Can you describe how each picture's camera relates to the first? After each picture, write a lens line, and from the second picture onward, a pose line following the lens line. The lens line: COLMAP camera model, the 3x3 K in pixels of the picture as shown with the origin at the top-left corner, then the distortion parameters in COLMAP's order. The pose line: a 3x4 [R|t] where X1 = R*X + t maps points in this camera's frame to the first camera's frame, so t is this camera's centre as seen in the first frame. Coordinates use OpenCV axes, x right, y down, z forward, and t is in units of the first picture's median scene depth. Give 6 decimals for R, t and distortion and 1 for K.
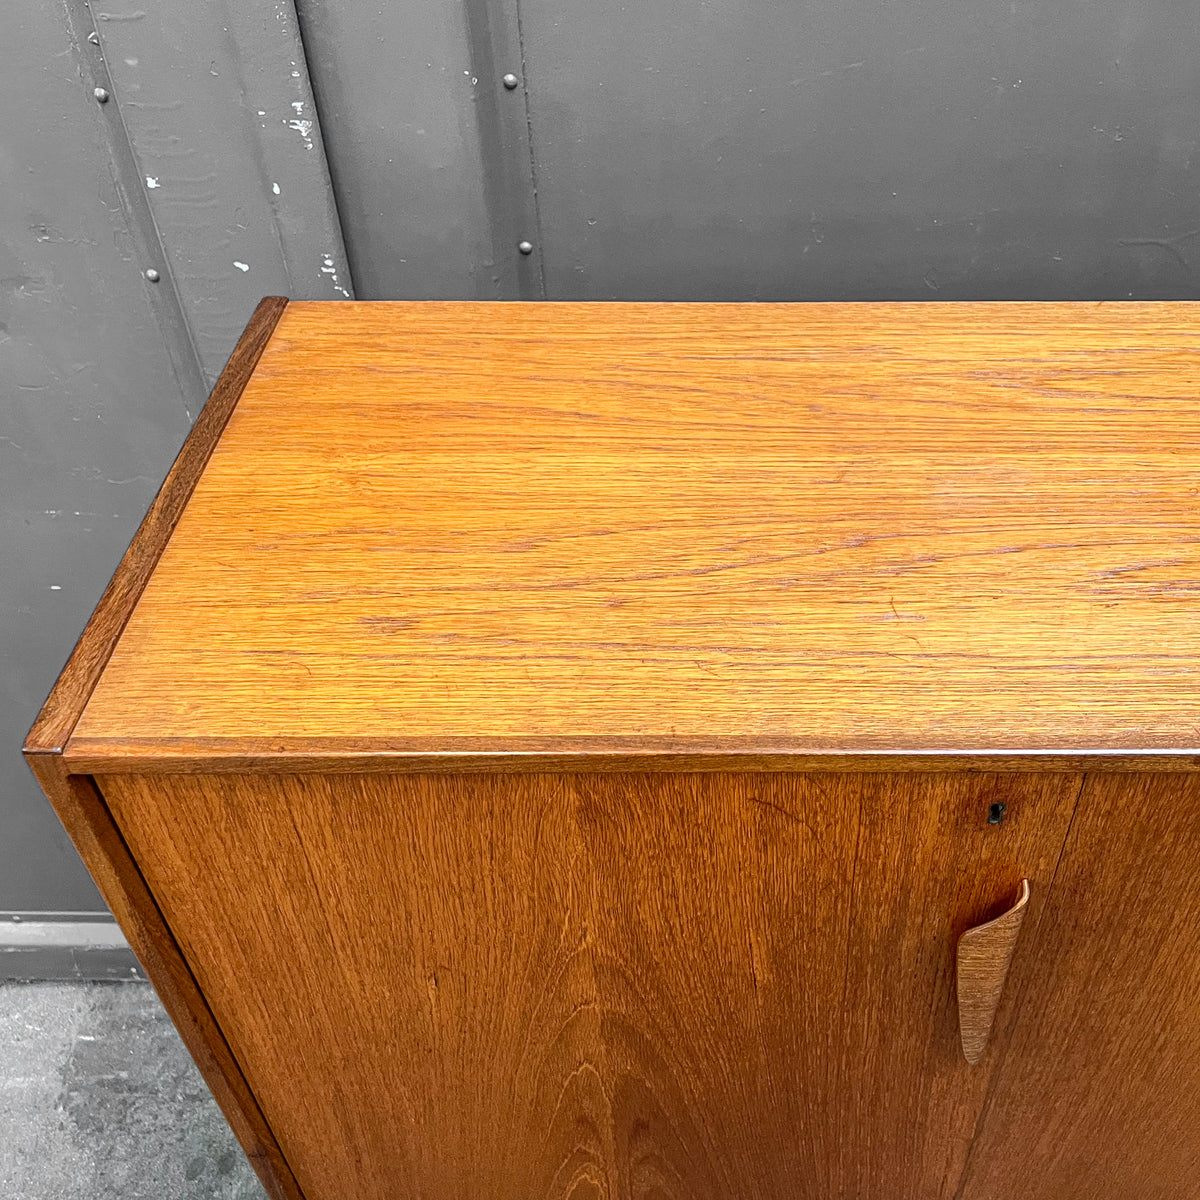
lens RADIAL K [[1189.4, 0, 692.8], [0, 1189.4, 553.2], [0, 0, 1]] dist [0.019365, 0.000000]
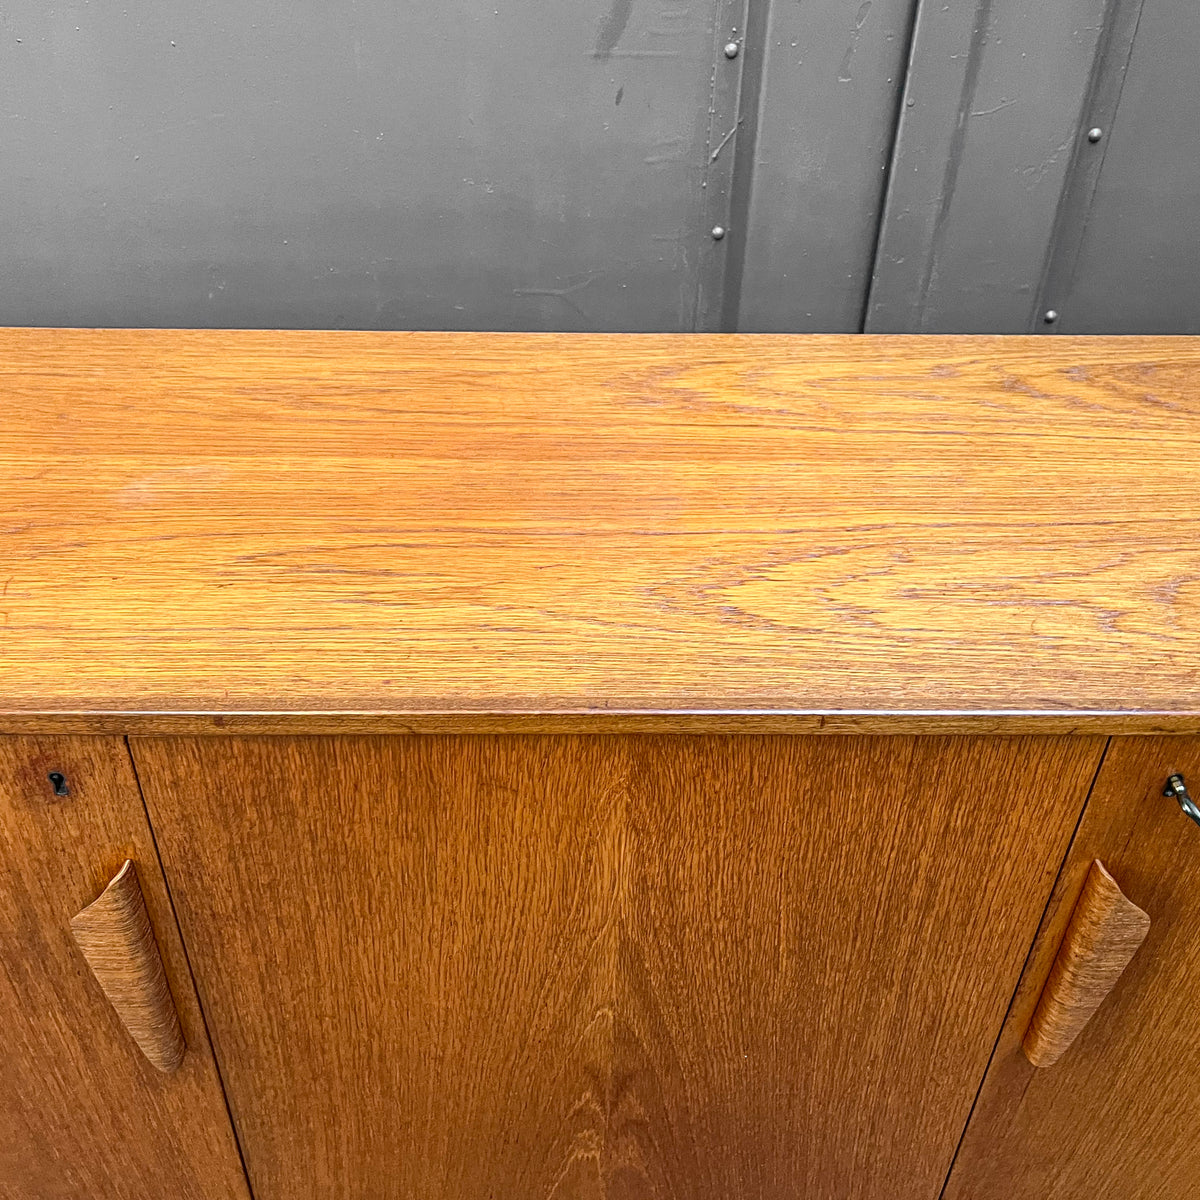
lens RADIAL K [[1189.4, 0, 568.9], [0, 1189.4, 575.6], [0, 0, 1]] dist [0.019365, 0.000000]
pose [[0.999804, 0.006030, 0.018853, 0.605474], [-0.004357, 0.996147, -0.087590, 0.119263], [-0.019309, 0.087490, 0.995978, -0.016762]]
